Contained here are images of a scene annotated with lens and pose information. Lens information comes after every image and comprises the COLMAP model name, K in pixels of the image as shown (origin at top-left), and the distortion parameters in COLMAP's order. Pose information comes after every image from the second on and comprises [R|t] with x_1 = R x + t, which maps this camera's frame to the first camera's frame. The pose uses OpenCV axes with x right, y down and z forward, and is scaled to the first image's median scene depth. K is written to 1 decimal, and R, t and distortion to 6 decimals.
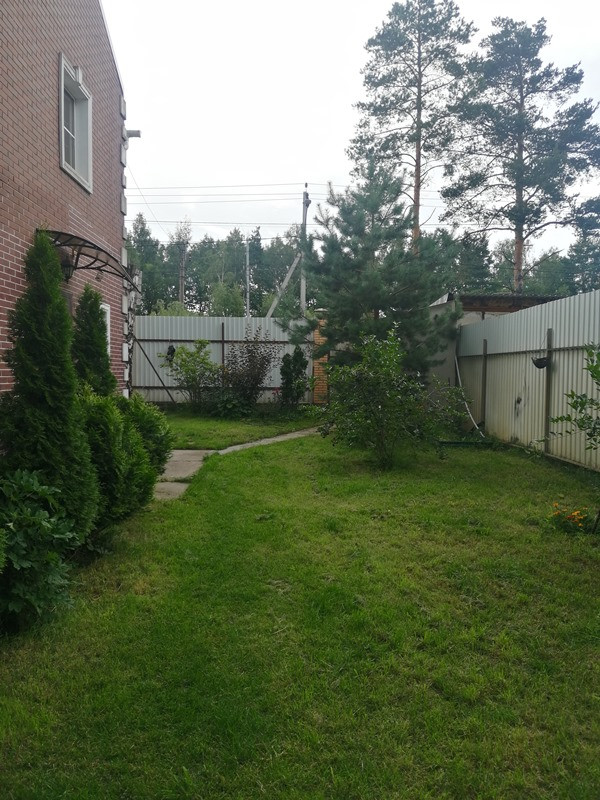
lens RADIAL K [[625.2, 0, 299.3], [0, 625.2, 400.3], [0, 0, 1]] dist [0.011002, -0.027896]
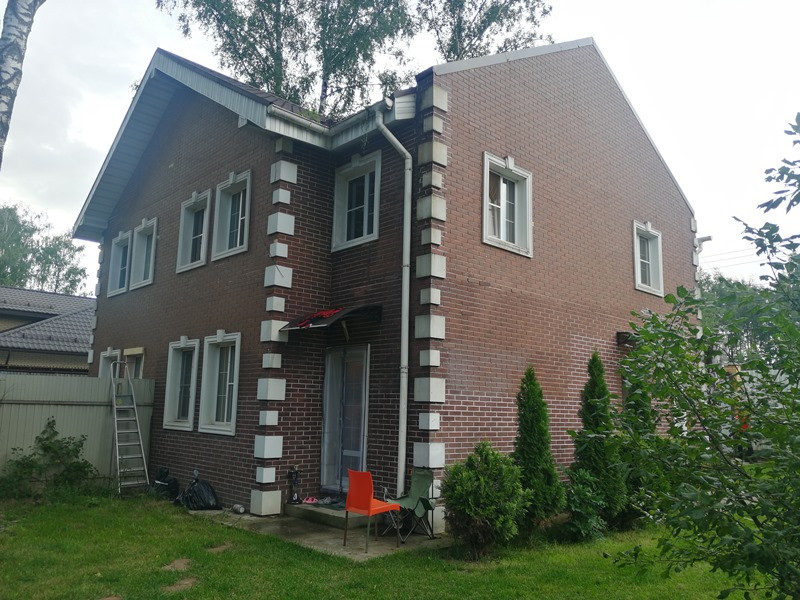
lens RADIAL K [[625.2, 0, 399.8], [0, 625.2, 301.6], [0, 0, 1]] dist [0.011002, -0.027896]
pose [[0.672885, -0.116320, -0.730545, 0.331850], [-0.056877, 0.976501, -0.207871, 0.016365], [0.737558, 0.181424, 0.650457, -0.408447]]
